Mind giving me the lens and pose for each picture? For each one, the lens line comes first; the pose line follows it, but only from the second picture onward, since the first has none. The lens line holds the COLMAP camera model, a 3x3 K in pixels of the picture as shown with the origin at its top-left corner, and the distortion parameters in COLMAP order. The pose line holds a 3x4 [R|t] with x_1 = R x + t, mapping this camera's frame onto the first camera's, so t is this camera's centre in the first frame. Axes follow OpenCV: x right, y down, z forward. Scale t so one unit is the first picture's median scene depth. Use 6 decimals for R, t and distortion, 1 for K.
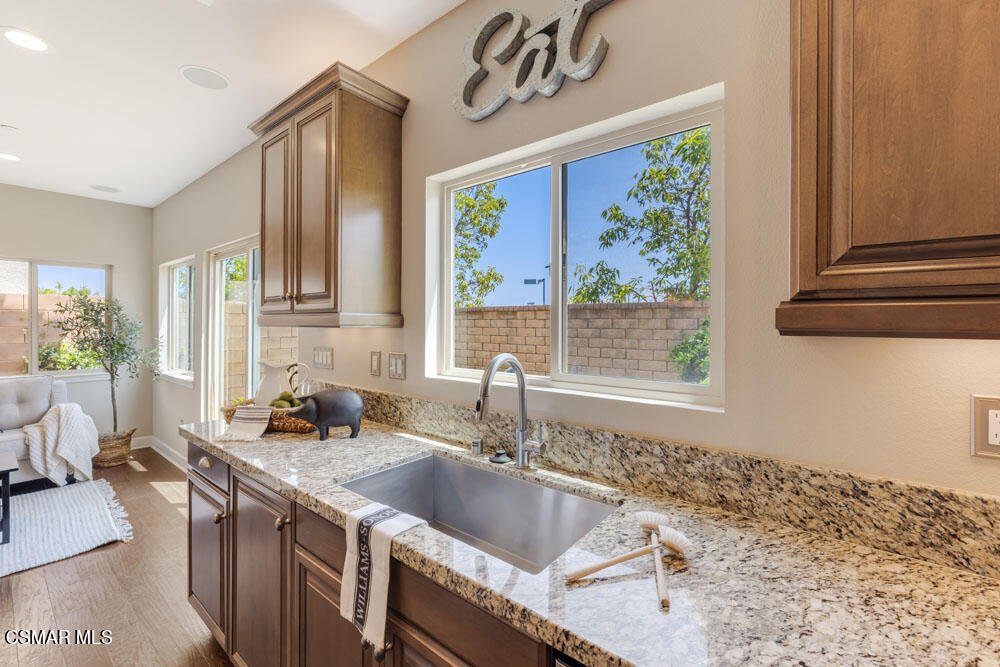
lens RADIAL K [[425.8, 0, 490.4], [0, 425.8, 321.3], [0, 0, 1]] dist [-0.001286, -0.000322]
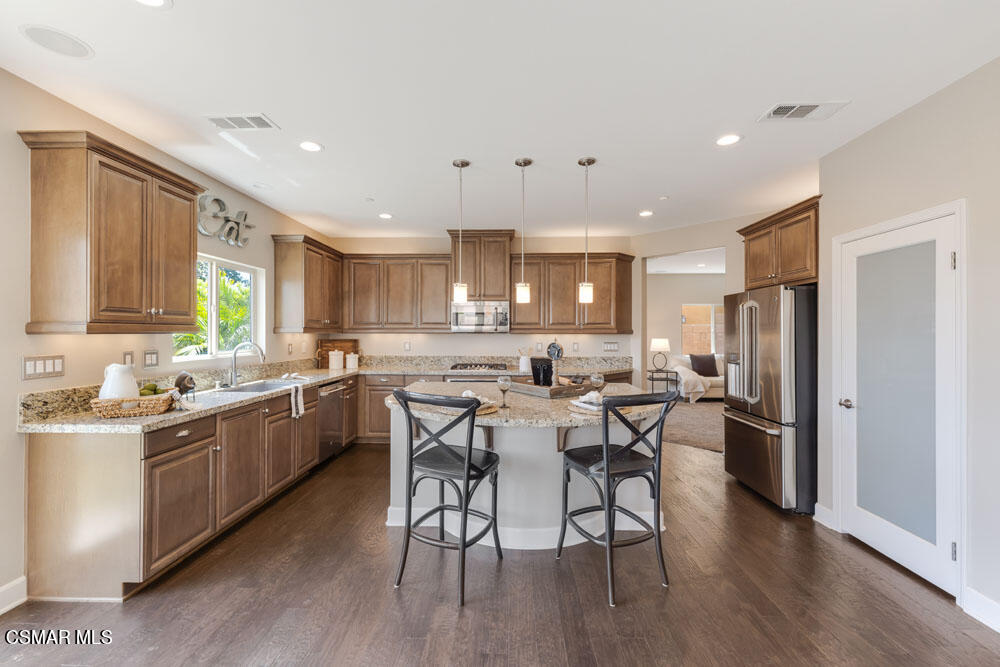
lens RADIAL K [[420.4, 0, 493.7], [0, 420.4, 327.6], [0, 0, 1]] dist [-0.000057, 0.000149]
pose [[-0.609122, 0.006543, 0.793049, -1.156135], [-0.006267, 0.999895, -0.013062, 0.002485], [-0.793051, -0.012926, -0.609018, 0.512131]]
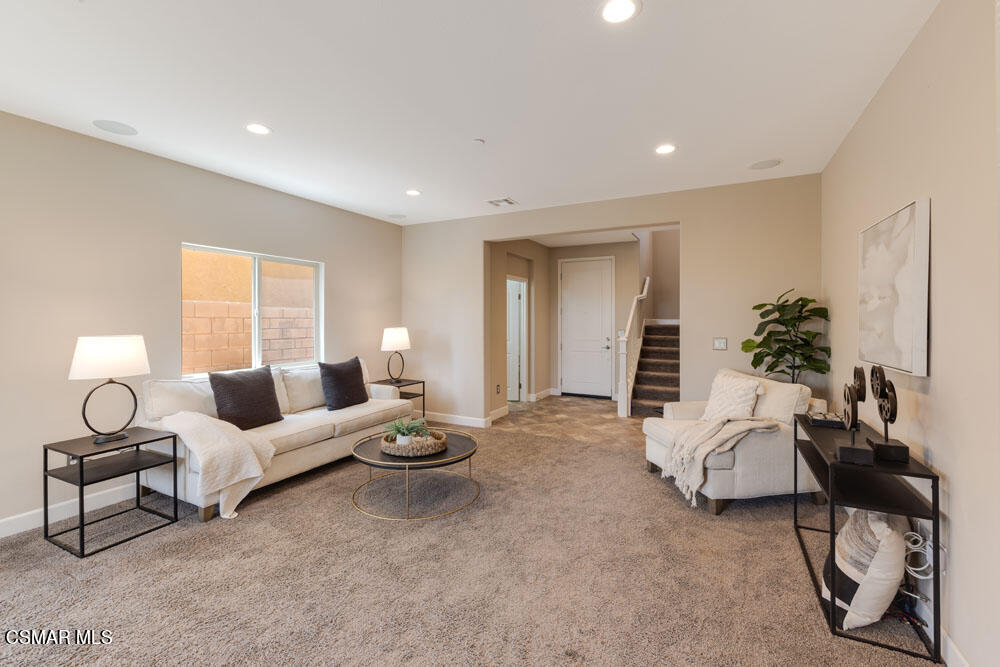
lens RADIAL K [[423.4, 0, 495.4], [0, 423.4, 321.4], [0, 0, 1]] dist [-0.000507, 0.000002]
pose [[-0.977496, -0.001922, -0.210946, -0.356707], [-0.002148, 0.999997, 0.000840, 0.001021], [0.210944, 0.001275, -0.977497, -0.795658]]
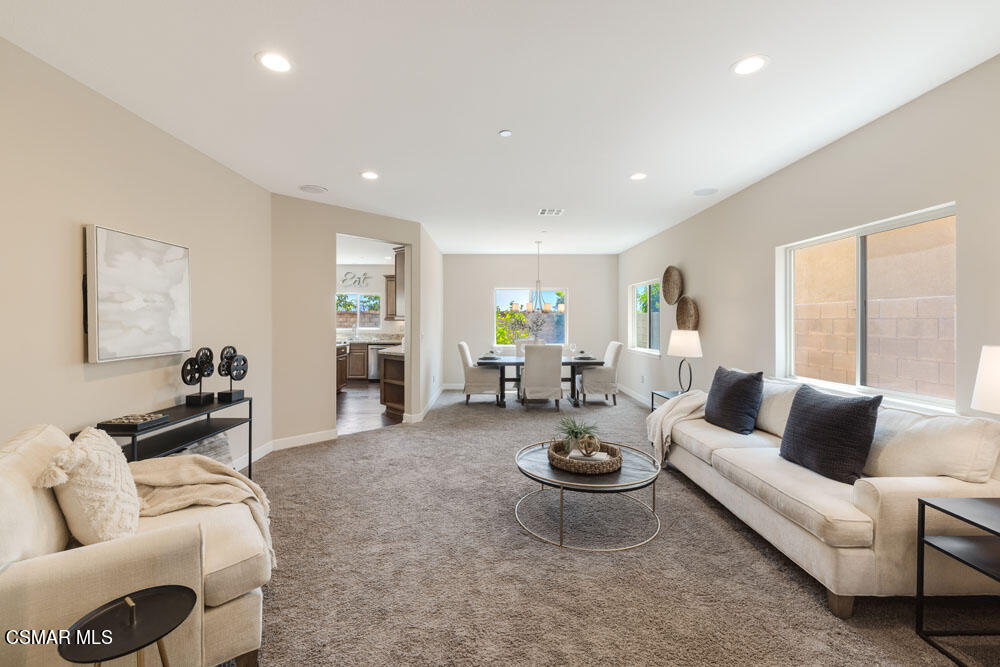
lens RADIAL K [[423.4, 0, 495.4], [0, 423.4, 321.4], [0, 0, 1]] dist [-0.000507, 0.000002]
pose [[0.759186, -0.004962, 0.650854, -1.046317], [0.001626, 0.999982, 0.005726, -0.002260], [-0.650871, -0.003289, 0.759181, -2.236352]]
